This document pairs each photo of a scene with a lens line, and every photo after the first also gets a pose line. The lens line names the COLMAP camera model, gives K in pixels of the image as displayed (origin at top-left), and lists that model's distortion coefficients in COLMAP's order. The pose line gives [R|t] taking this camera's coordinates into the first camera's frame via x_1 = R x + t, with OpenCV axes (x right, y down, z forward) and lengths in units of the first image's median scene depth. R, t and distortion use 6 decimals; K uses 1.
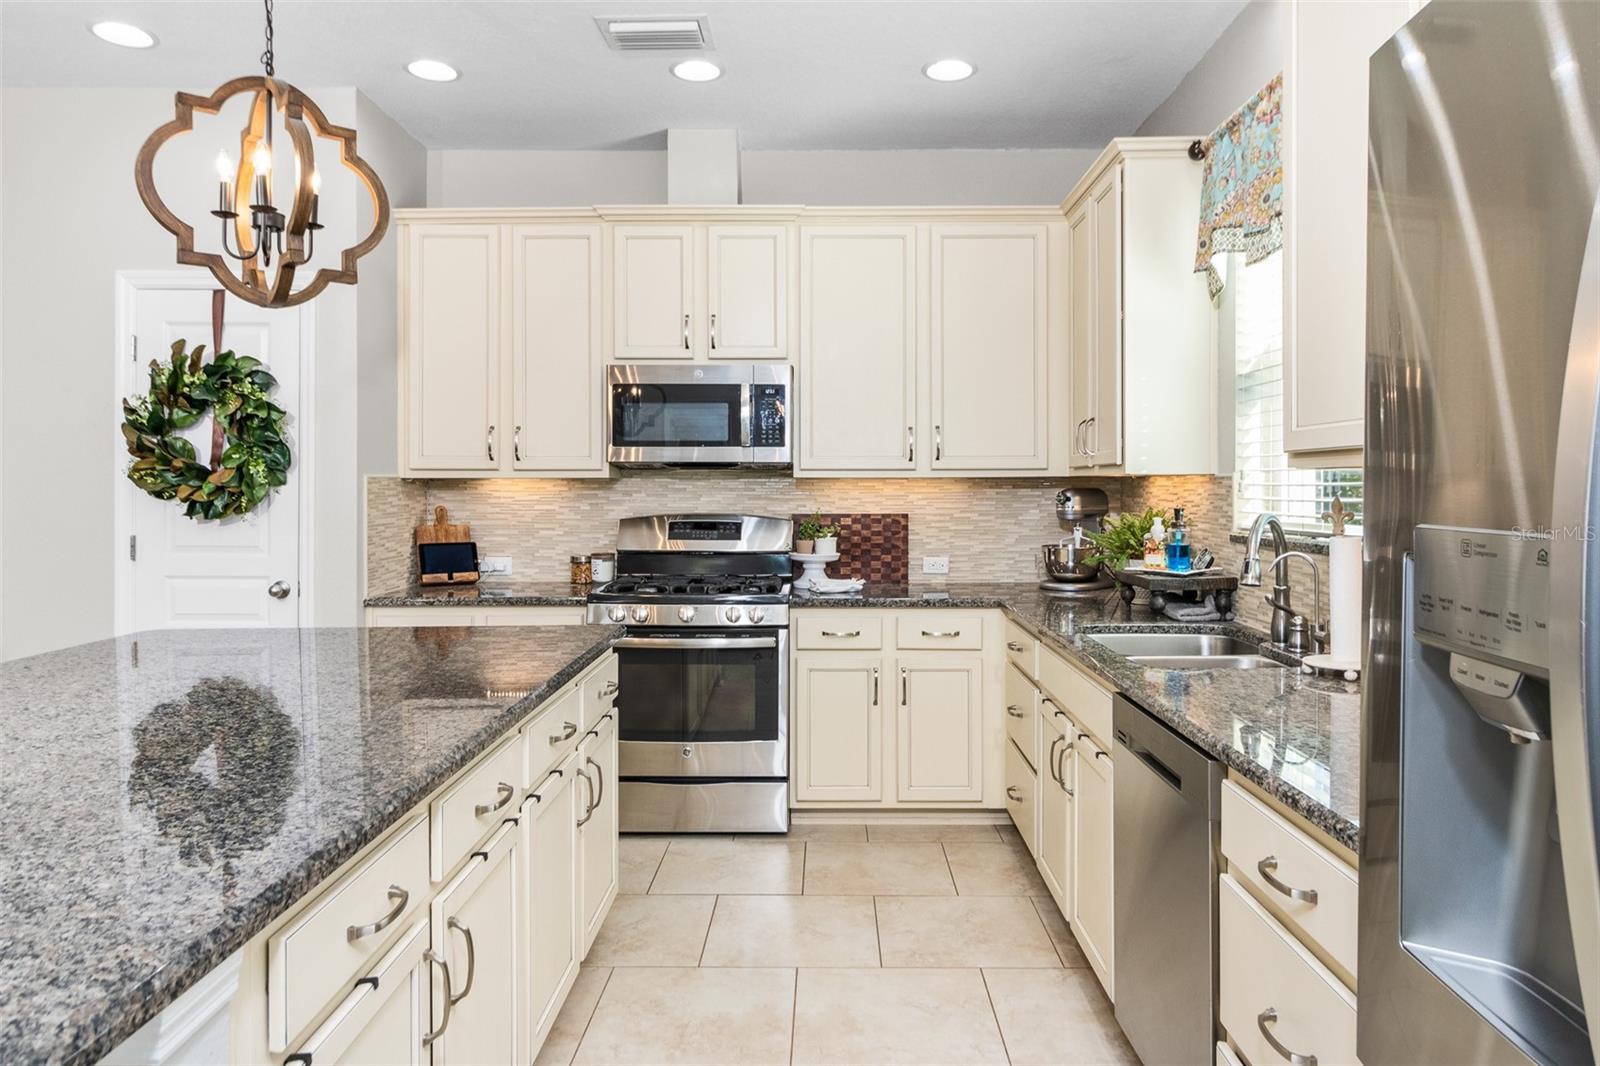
lens RADIAL K [[1037.8, 0, 801.7], [0, 1037.8, 563.2], [0, 0, 1]] dist [0.001369, -0.000464]
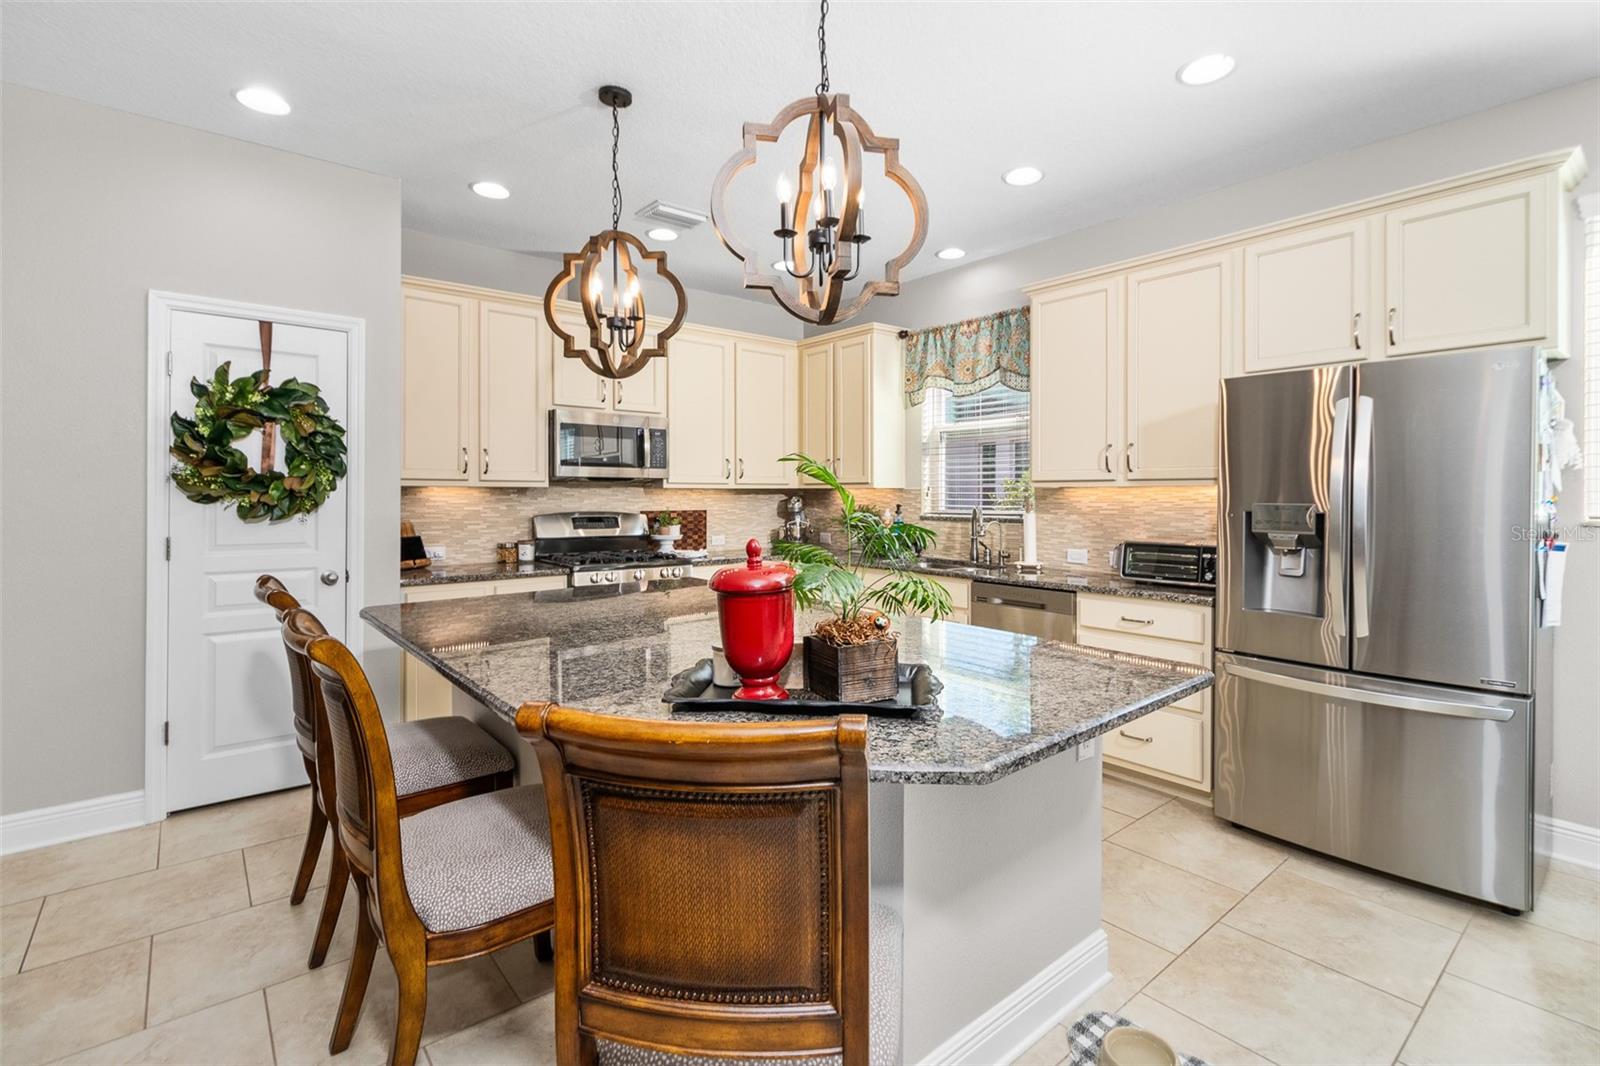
lens RADIAL K [[749.1, 0, 796.7], [0, 749.1, 564.0], [0, 0, 1]] dist [0.017628, 0.000387]
pose [[0.765160, -0.057985, 0.641223, -0.571080], [0.045677, 0.998316, 0.035770, 0.002950], [-0.642217, 0.001920, 0.766520, -0.021219]]
